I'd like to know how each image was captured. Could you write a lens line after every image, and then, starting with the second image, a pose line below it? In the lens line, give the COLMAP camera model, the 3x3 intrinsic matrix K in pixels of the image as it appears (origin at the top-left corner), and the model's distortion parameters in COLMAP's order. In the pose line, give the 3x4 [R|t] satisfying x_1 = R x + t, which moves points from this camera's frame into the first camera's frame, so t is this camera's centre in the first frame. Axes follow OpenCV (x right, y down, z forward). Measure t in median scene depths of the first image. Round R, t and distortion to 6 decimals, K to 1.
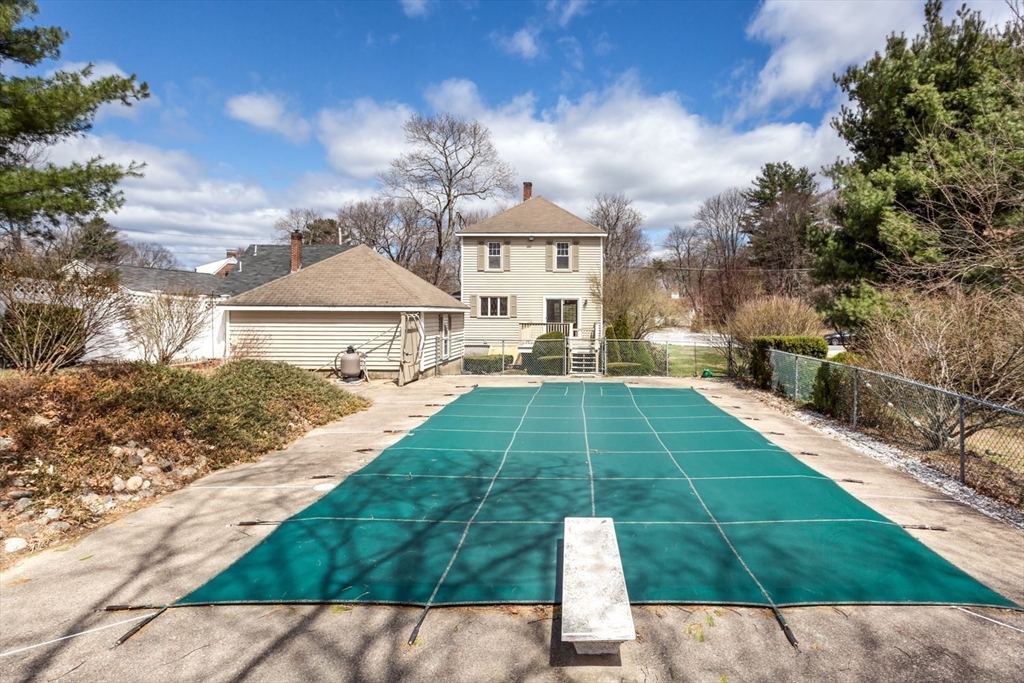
lens RADIAL K [[547.3, 0, 512.0], [0, 547.3, 341.5], [0, 0, 1]] dist [-0.001219, -0.001307]
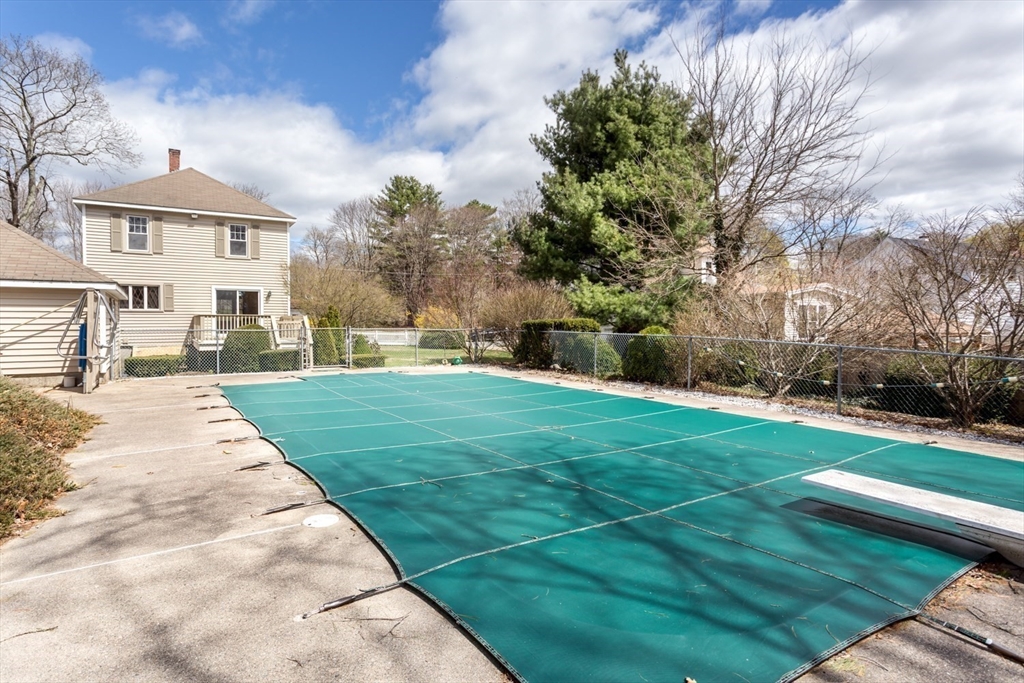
lens RADIAL K [[553.6, 0, 512.0], [0, 553.6, 341.5], [0, 0, 1]] dist [0.007707, -0.000473]
pose [[0.827141, -0.017630, 0.561718, -0.145615], [0.017699, 0.999829, 0.005319, 0.020476], [-0.561715, 0.005542, 0.827312, 0.109598]]
